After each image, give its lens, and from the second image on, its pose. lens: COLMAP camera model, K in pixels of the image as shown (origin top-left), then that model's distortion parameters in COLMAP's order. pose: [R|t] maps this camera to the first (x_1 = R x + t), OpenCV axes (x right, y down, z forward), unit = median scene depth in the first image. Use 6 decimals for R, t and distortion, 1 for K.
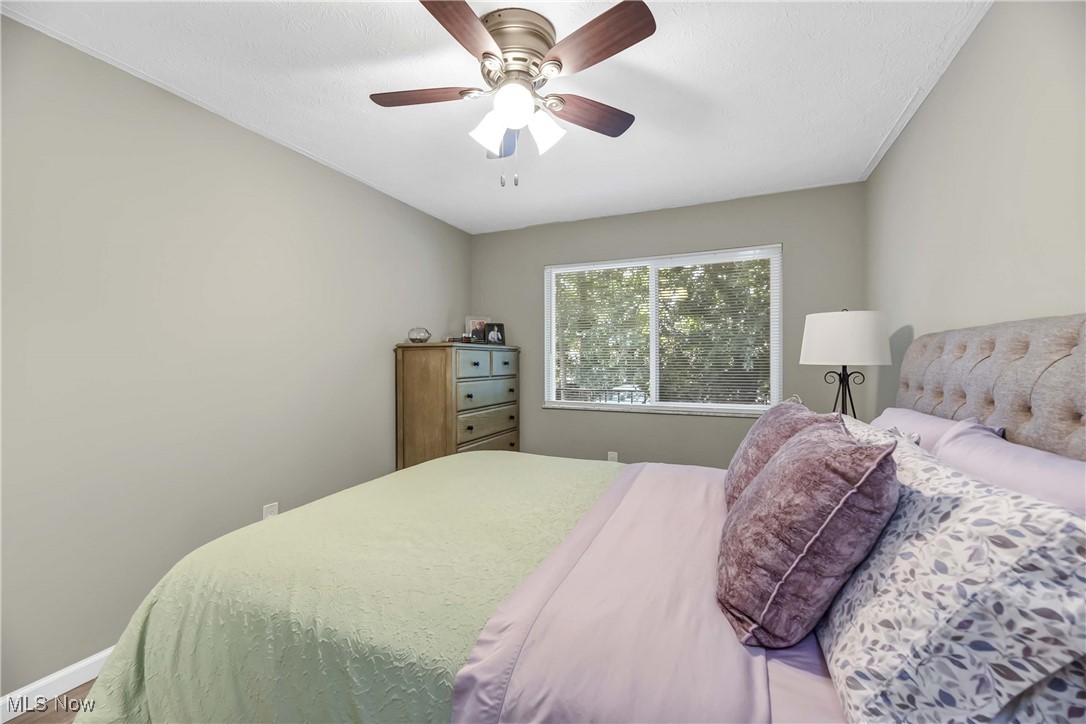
lens RADIAL K [[428.3, 0, 547.3], [0, 428.3, 369.9], [0, 0, 1]] dist [-0.000084, -0.006304]
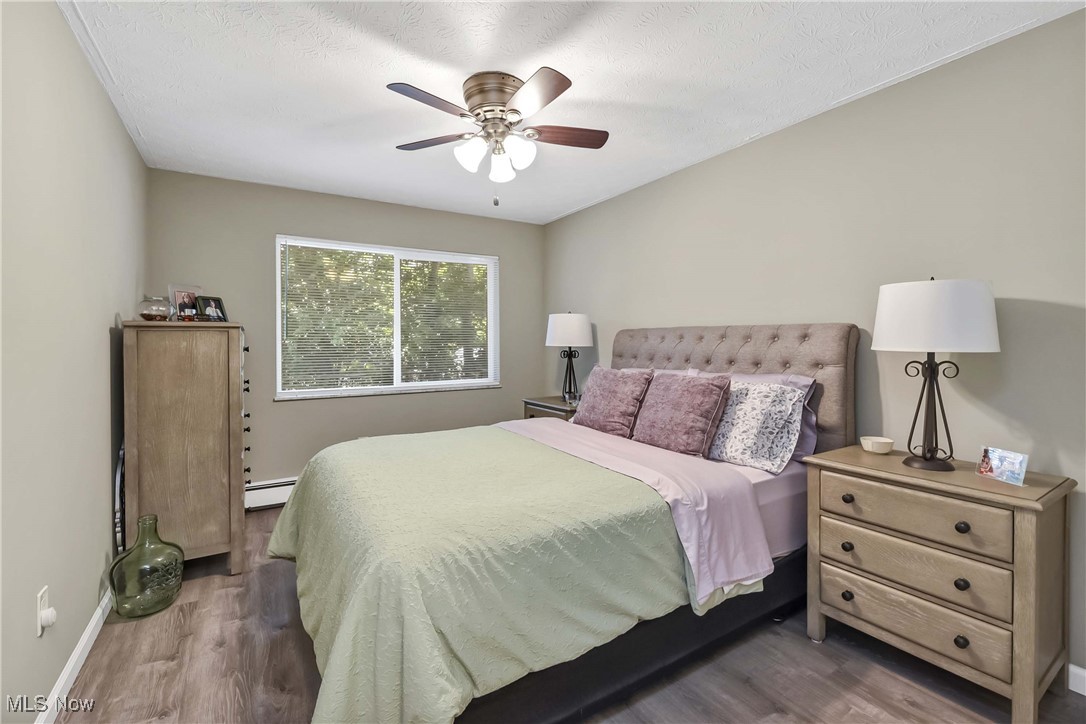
lens RADIAL K [[469.4, 0, 529.2], [0, 469.4, 355.9], [0, 0, 1]] dist [-0.000031, -0.000226]
pose [[0.590369, -0.024782, 0.806753, -1.865721], [0.021848, 0.999653, 0.014719, -0.011319], [-0.806838, 0.008936, 0.590705, 0.182503]]
